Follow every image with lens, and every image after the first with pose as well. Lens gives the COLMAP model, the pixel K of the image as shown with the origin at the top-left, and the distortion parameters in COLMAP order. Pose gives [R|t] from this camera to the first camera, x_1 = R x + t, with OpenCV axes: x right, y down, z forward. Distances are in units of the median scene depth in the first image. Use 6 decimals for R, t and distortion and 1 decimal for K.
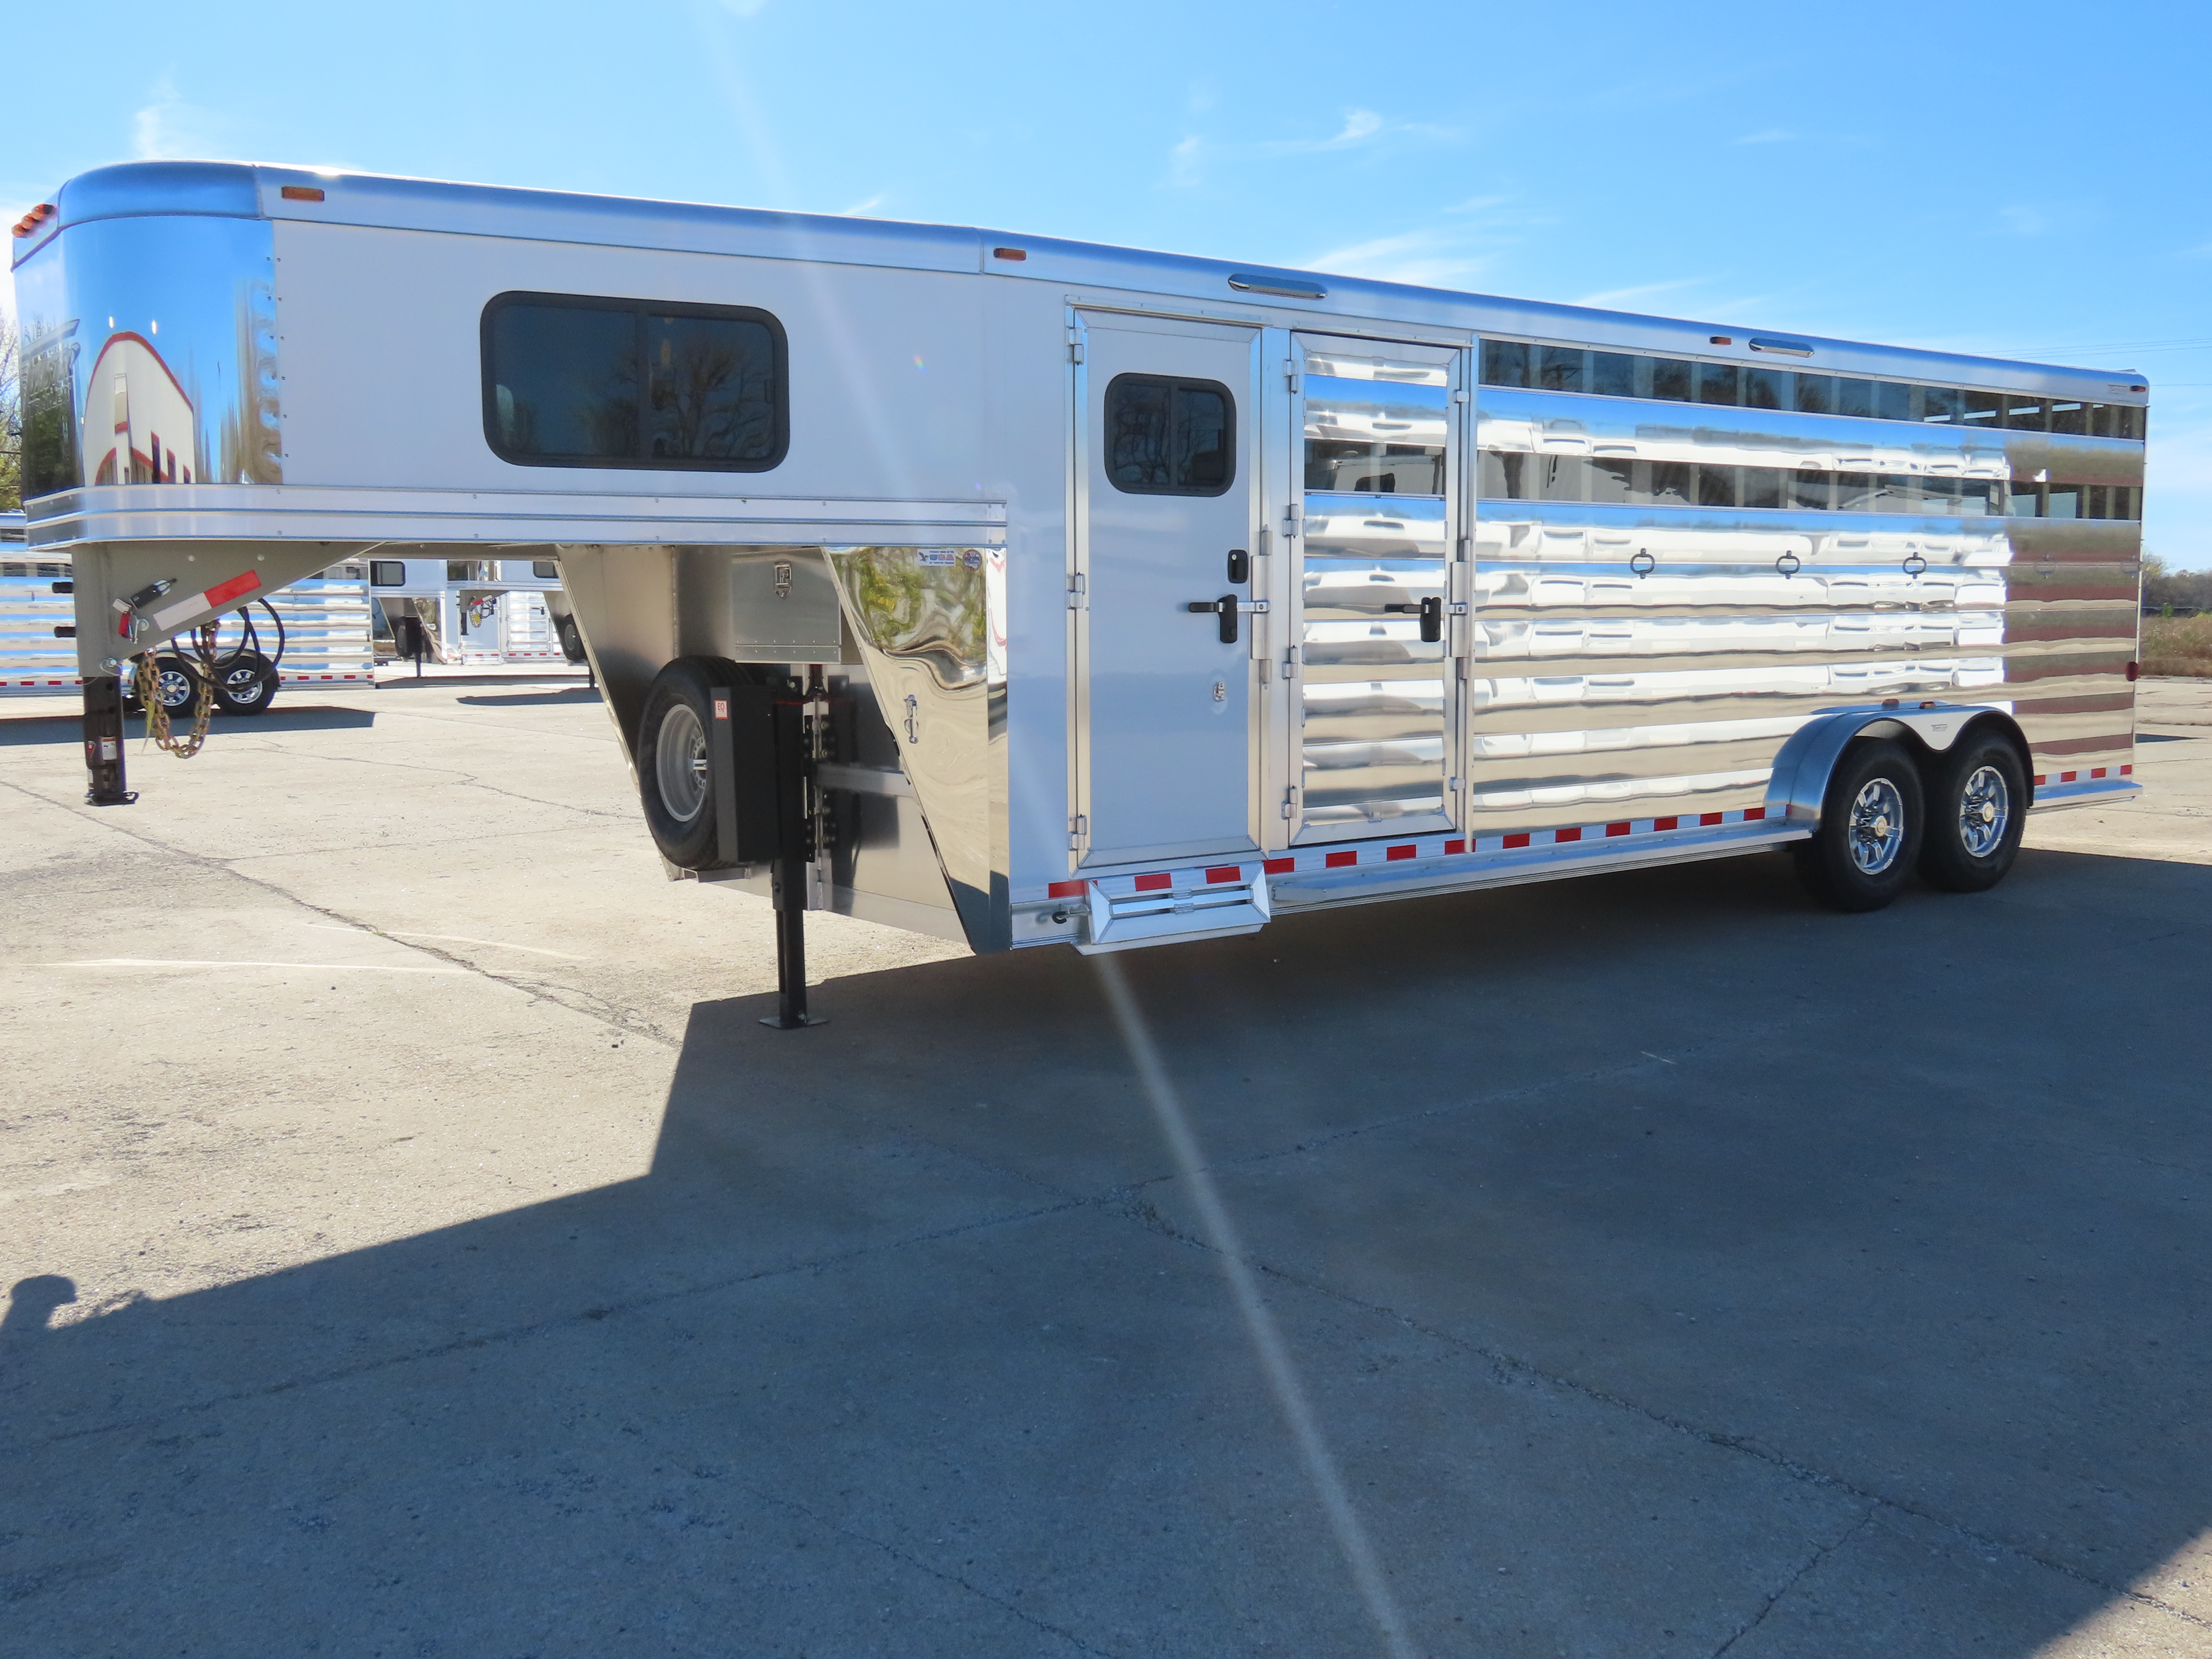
lens RADIAL K [[2038.1, 0, 1116.7], [0, 2038.1, 809.9], [0, 0, 1]] dist [0.006728, 0.000000]
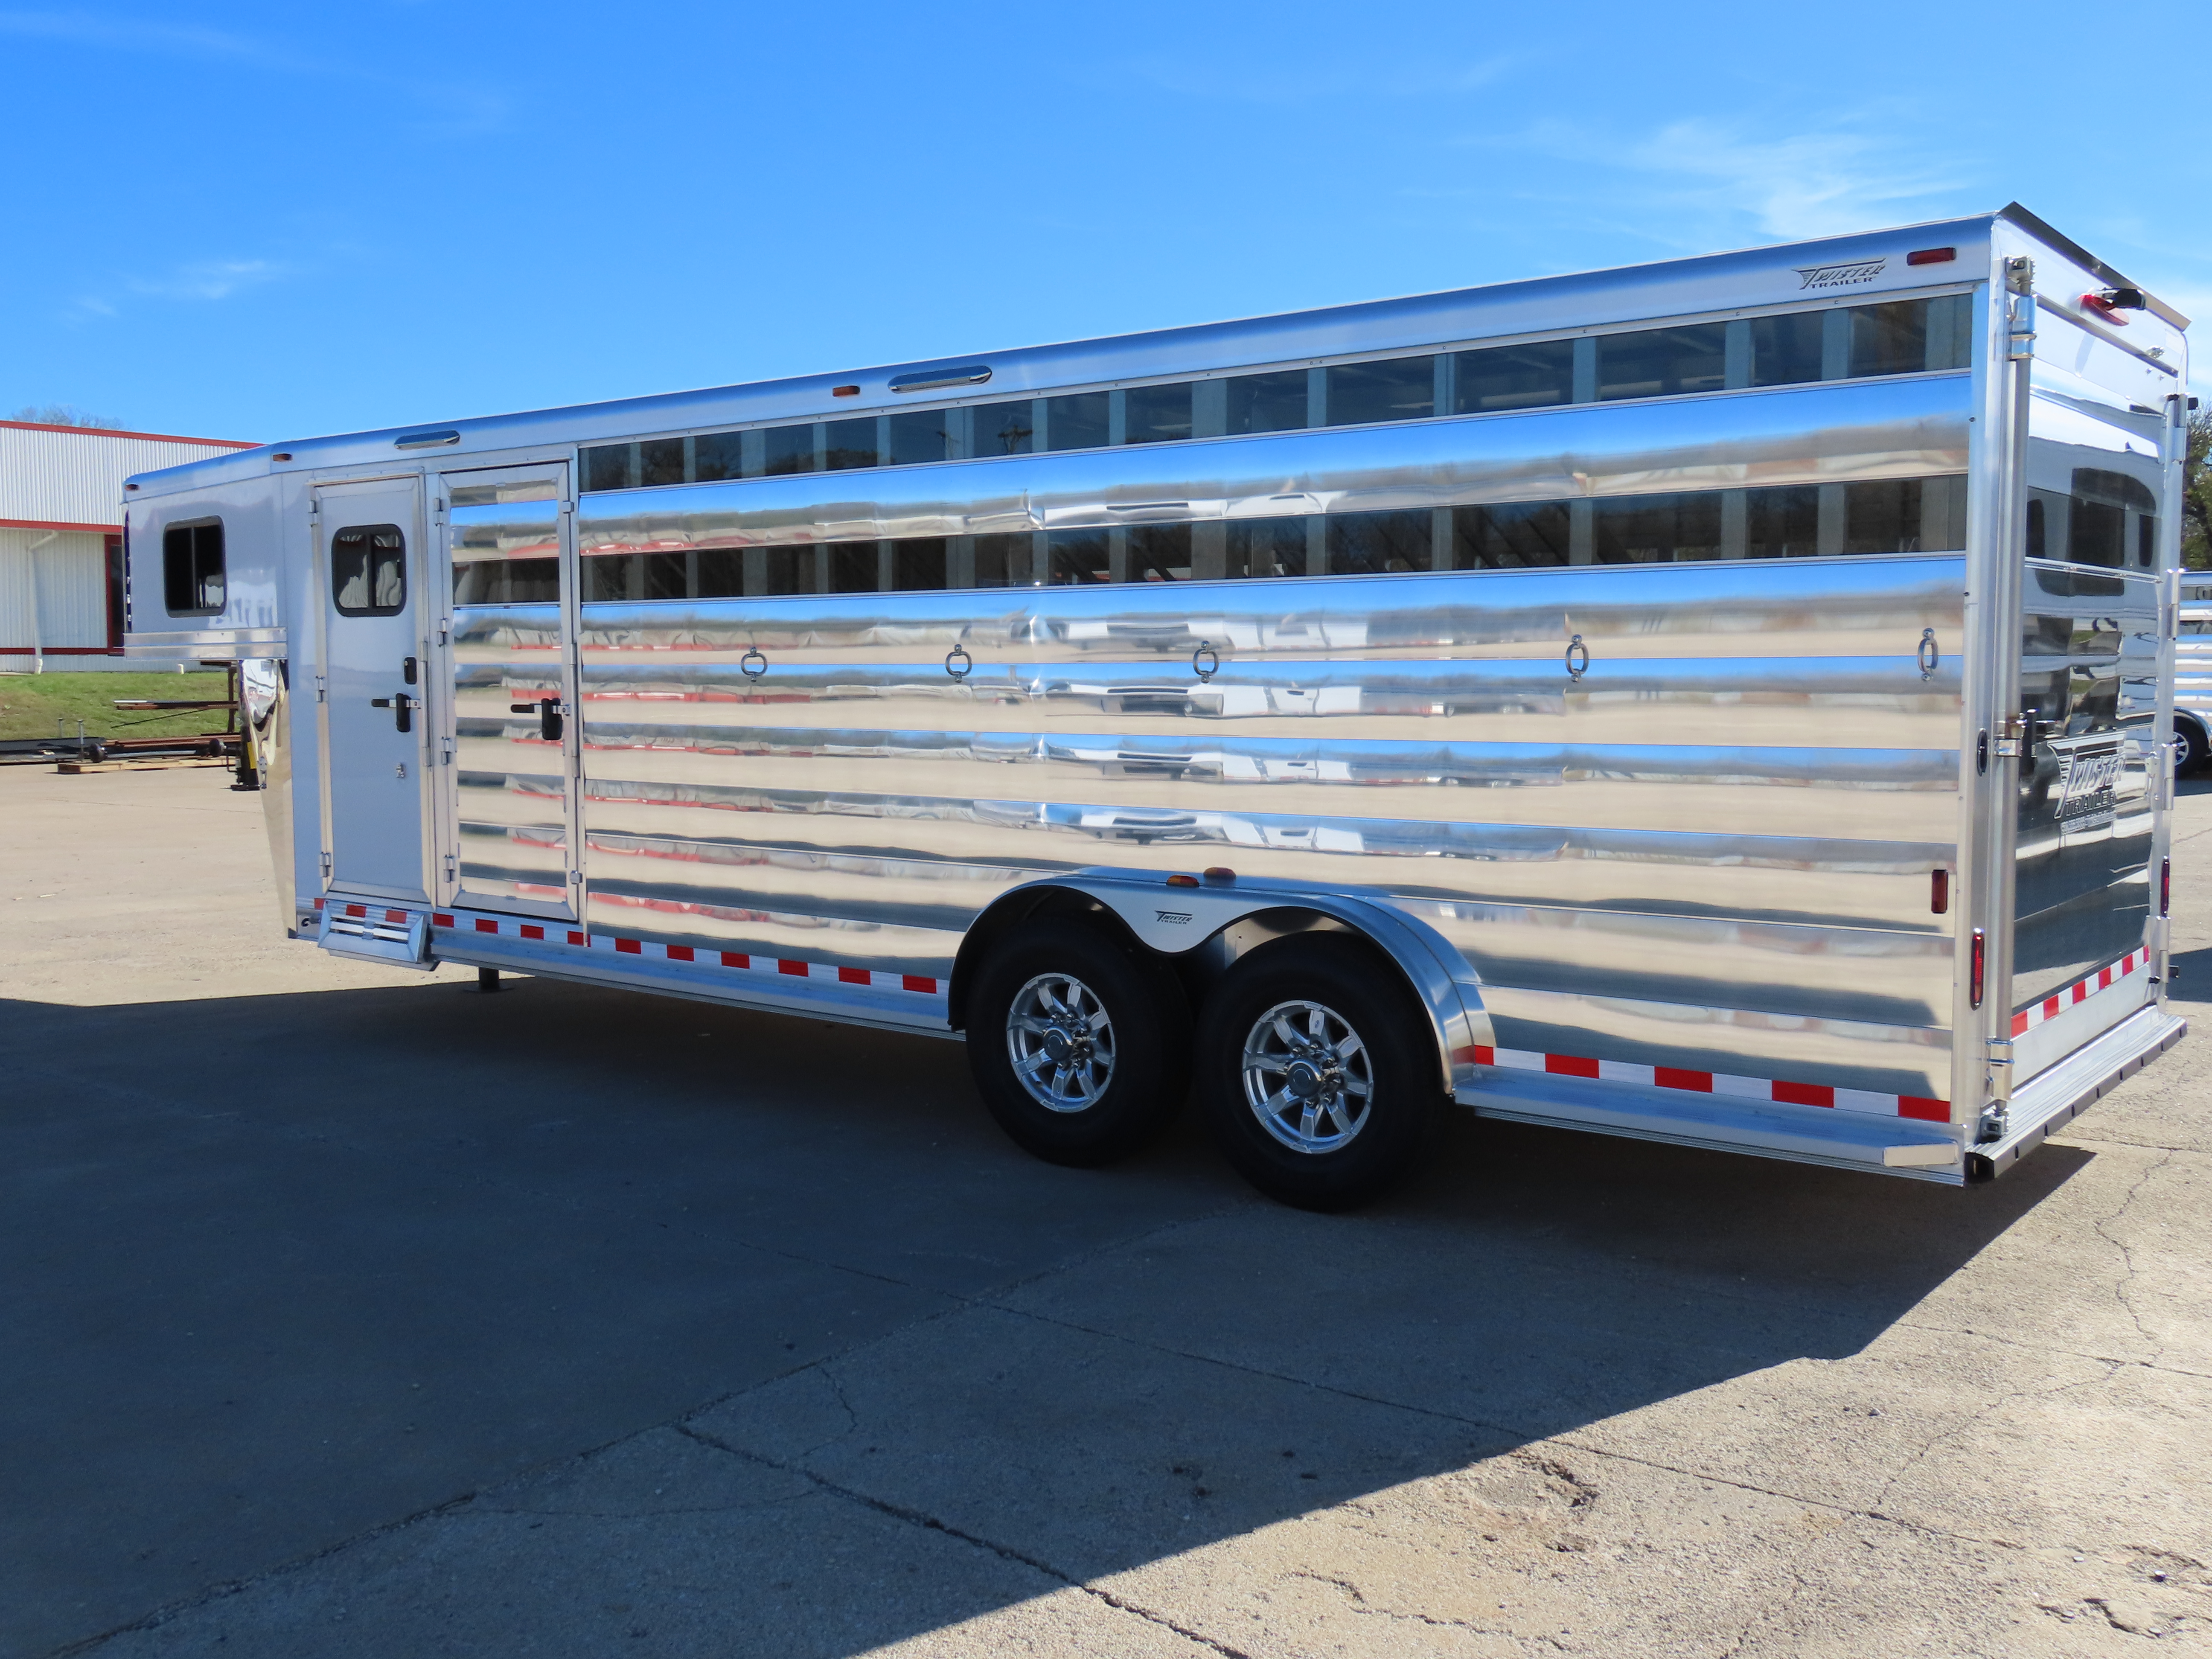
lens RADIAL K [[2038.1, 0, 1112.3], [0, 2038.1, 842.3], [0, 0, 1]] dist [0.006728, 0.000000]
pose [[0.241953, 0.084961, -0.966561, 1.321007], [-0.102399, 0.992832, 0.061637, -0.131136], [0.964869, 0.084061, 0.248919, 1.072979]]
